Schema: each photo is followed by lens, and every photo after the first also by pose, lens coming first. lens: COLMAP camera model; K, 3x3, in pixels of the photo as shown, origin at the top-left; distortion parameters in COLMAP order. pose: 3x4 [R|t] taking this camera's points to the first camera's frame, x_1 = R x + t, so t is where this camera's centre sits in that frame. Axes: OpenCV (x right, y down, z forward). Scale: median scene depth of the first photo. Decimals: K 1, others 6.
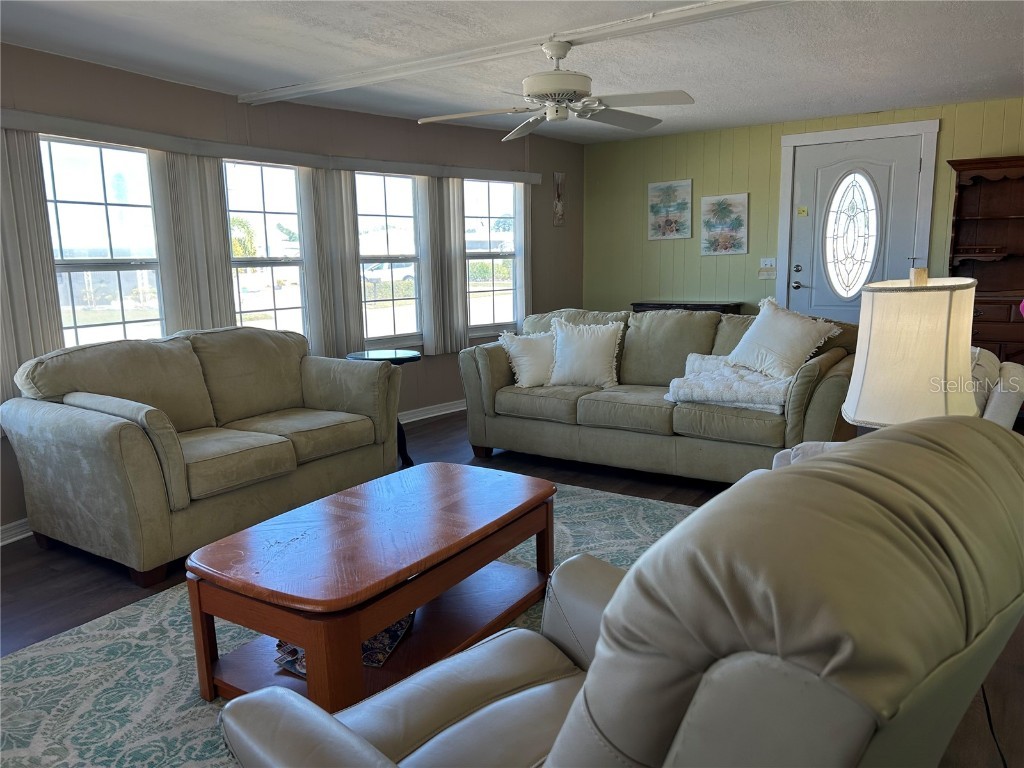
lens RADIAL K [[771.4, 0, 511.2], [0, 771.4, 390.2], [0, 0, 1]] dist [0.070880, -0.088877]
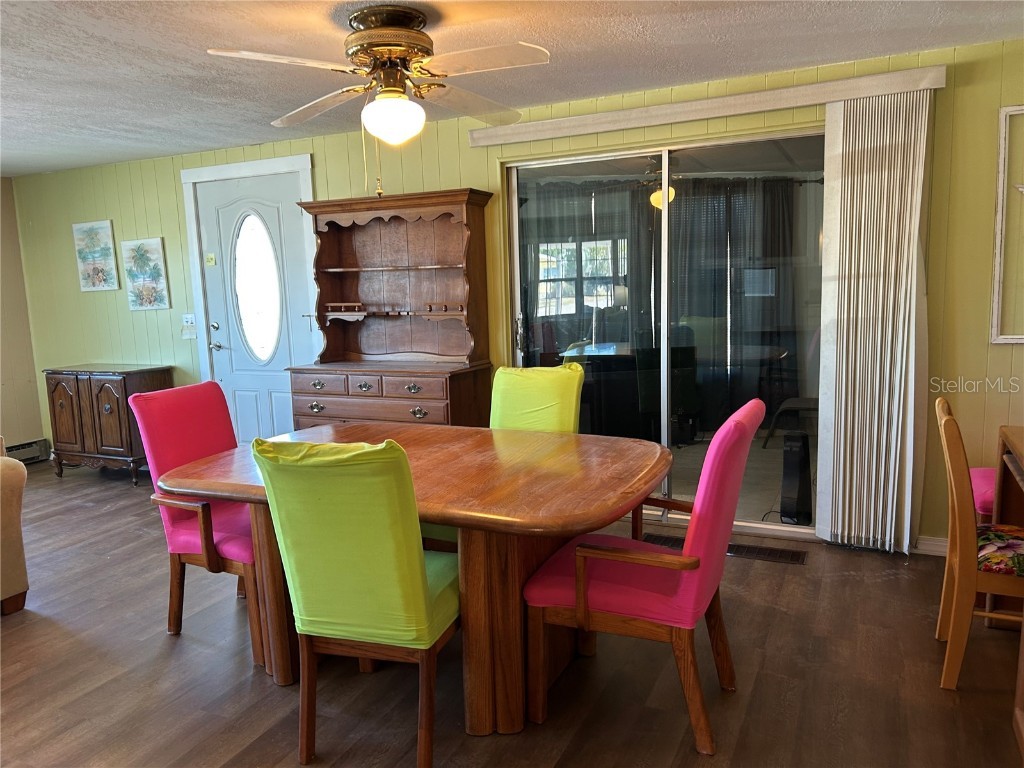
lens RADIAL K [[771.4, 0, 511.2], [0, 771.4, 390.2], [0, 0, 1]] dist [0.070880, -0.088877]
pose [[0.991580, -0.027489, 0.126541, 0.578967], [0.032931, 0.998612, -0.041113, -0.043482], [-0.125235, 0.044934, 0.991109, 0.132527]]
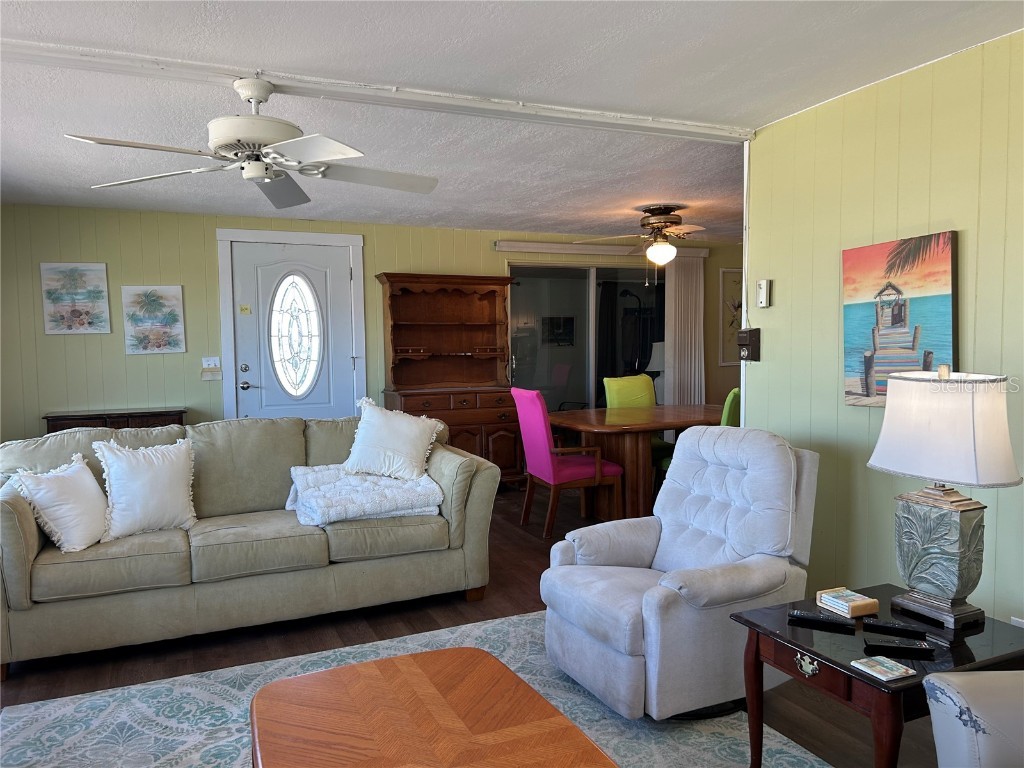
lens RADIAL K [[771.4, 0, 511.2], [0, 771.4, 390.2], [0, 0, 1]] dist [0.070880, -0.088877]
pose [[0.537465, -0.042300, 0.842224, -0.254244], [0.147138, 0.988125, -0.044268, -0.041193], [-0.830350, 0.147715, 0.537307, 0.231545]]
